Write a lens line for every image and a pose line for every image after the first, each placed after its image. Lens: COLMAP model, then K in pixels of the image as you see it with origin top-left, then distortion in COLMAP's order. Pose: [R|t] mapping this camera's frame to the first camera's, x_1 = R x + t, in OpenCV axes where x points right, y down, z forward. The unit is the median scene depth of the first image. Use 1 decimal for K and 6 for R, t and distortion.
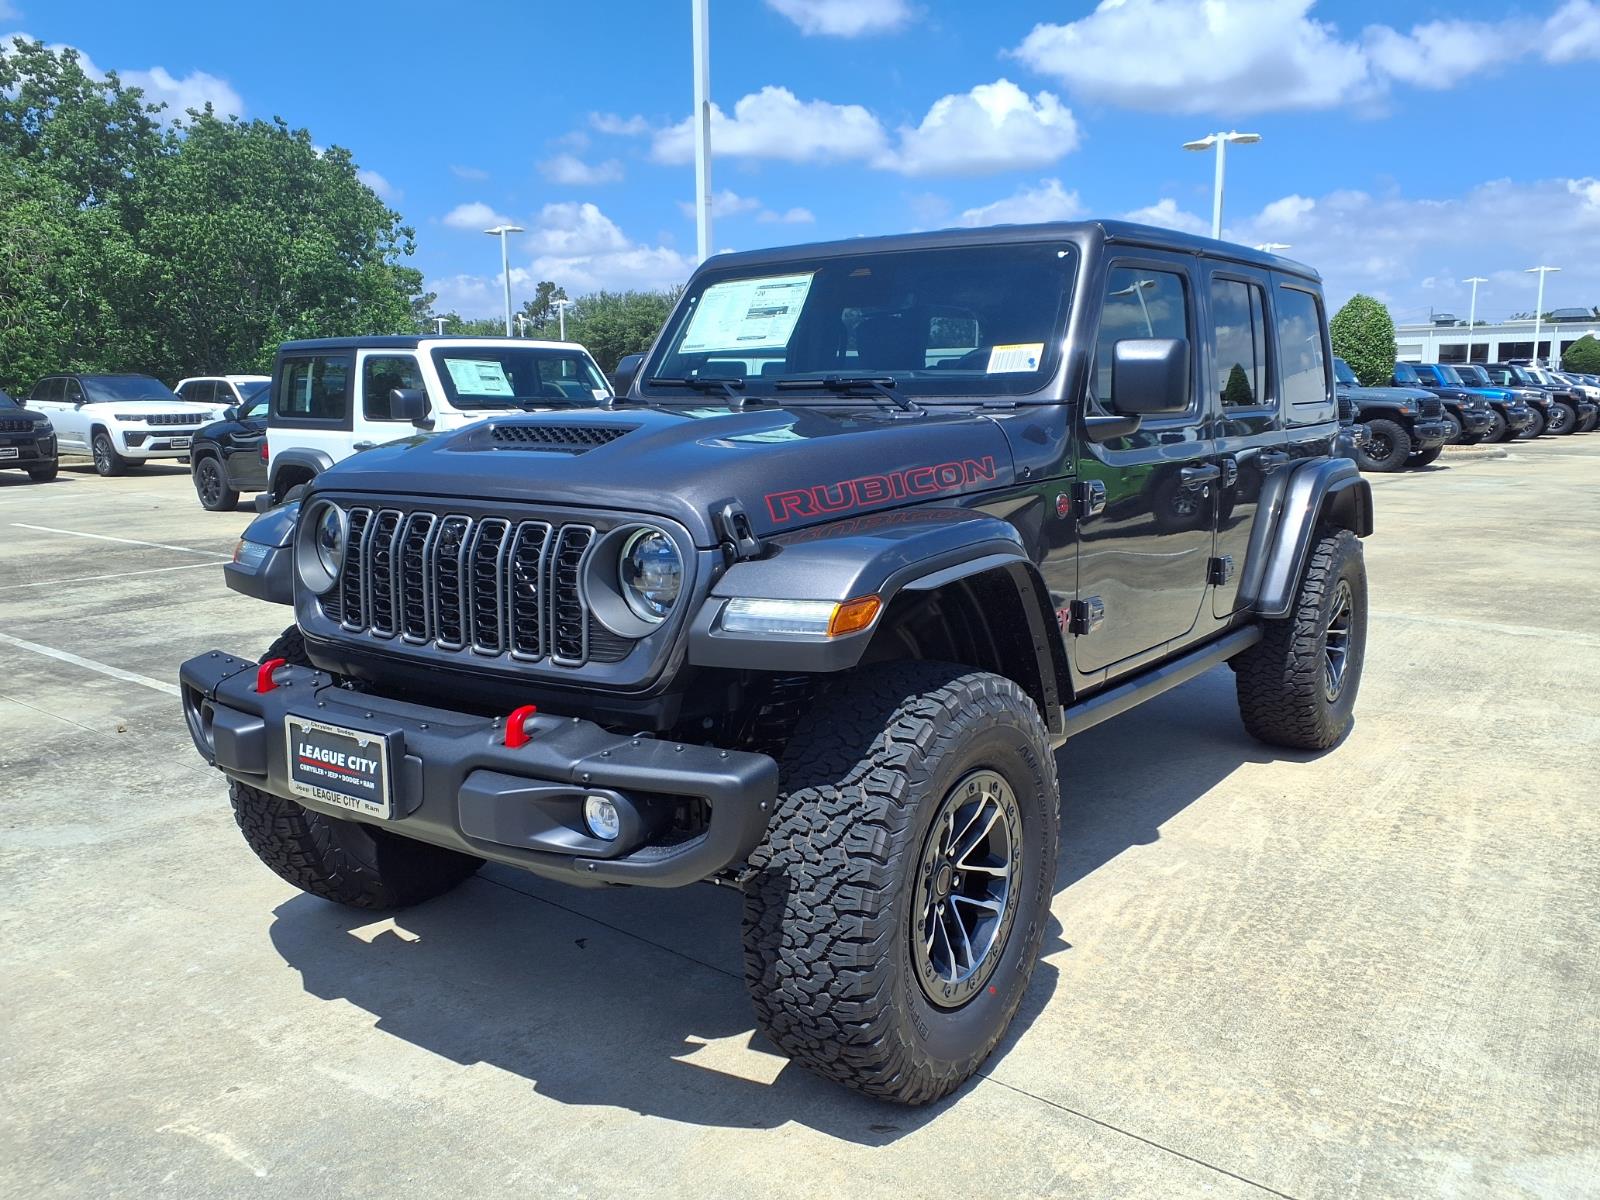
lens RADIAL K [[1278.5, 0, 807.1], [0, 1278.5, 601.3], [0, 0, 1]] dist [0.097327, -0.138654]
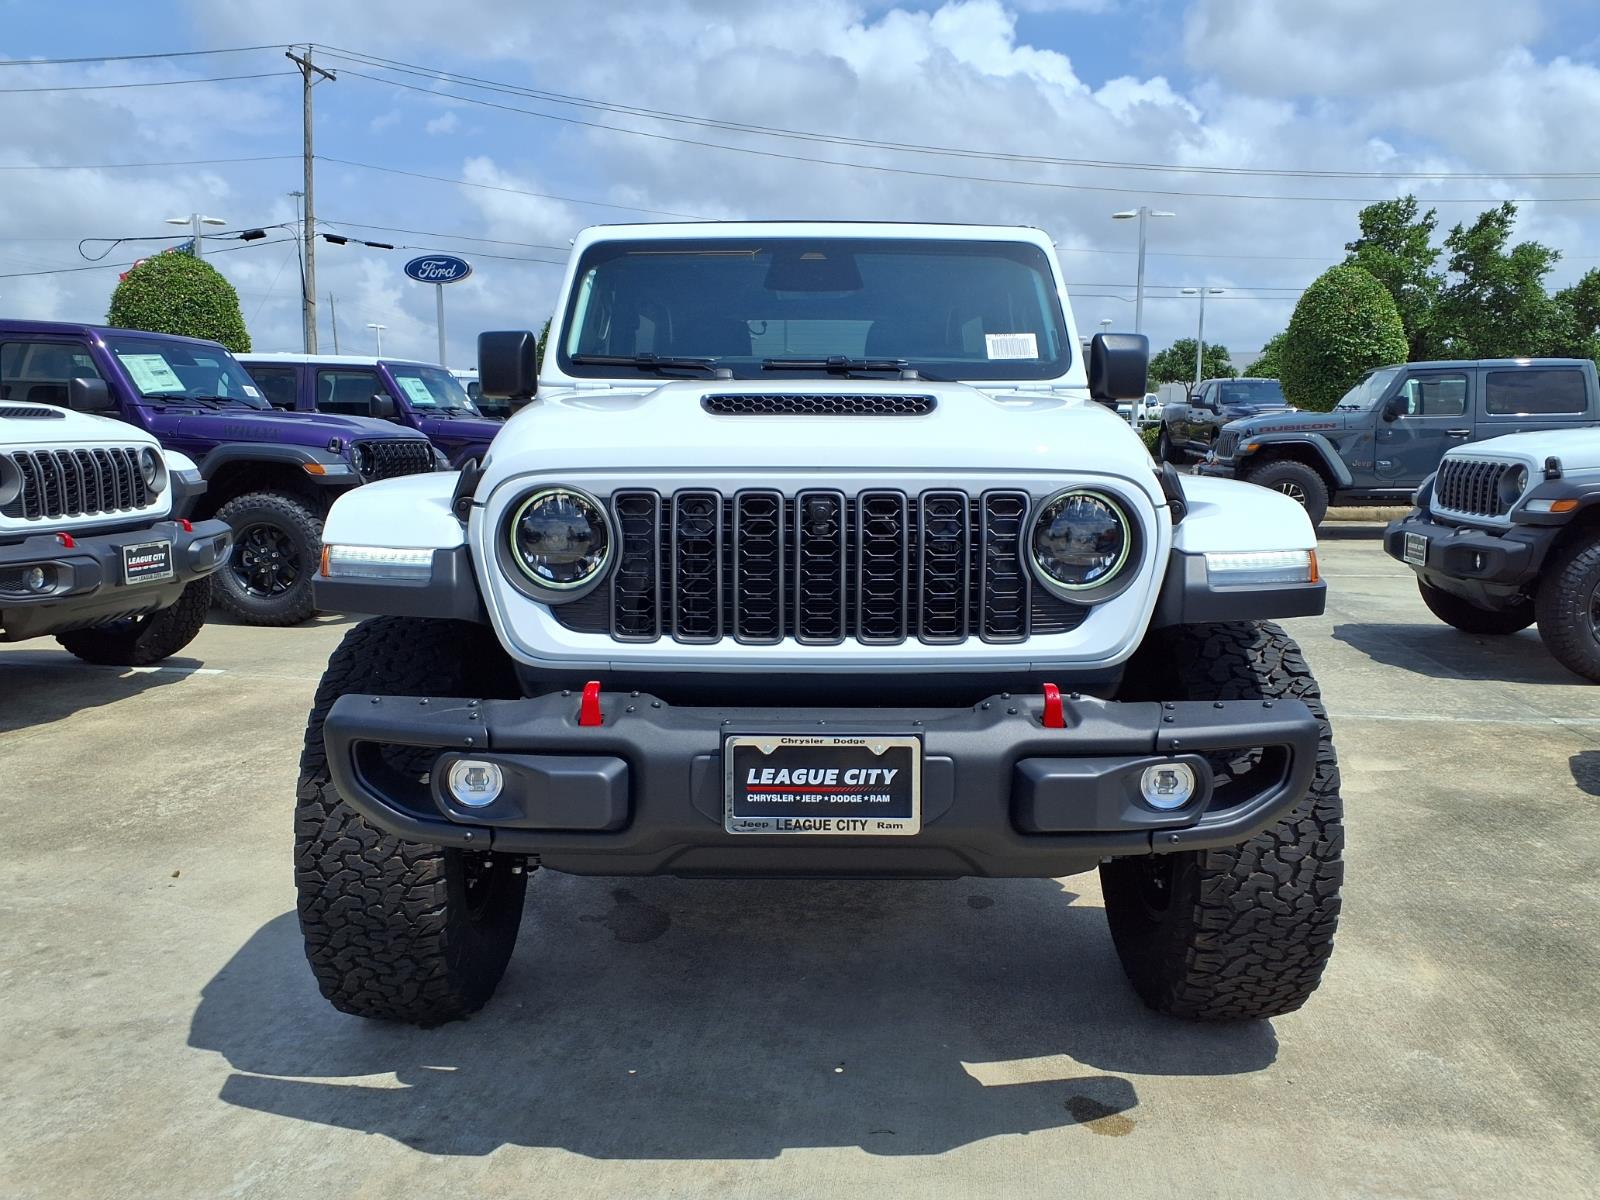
lens RADIAL K [[1278.5, 0, 807.1], [0, 1278.5, 601.3], [0, 0, 1]] dist [0.097327, -0.138654]
pose [[0.813978, -0.071685, 0.576456, -0.838732], [0.083294, 0.996505, 0.006305, 0.002522], [-0.574894, 0.042883, 0.817104, 0.323694]]
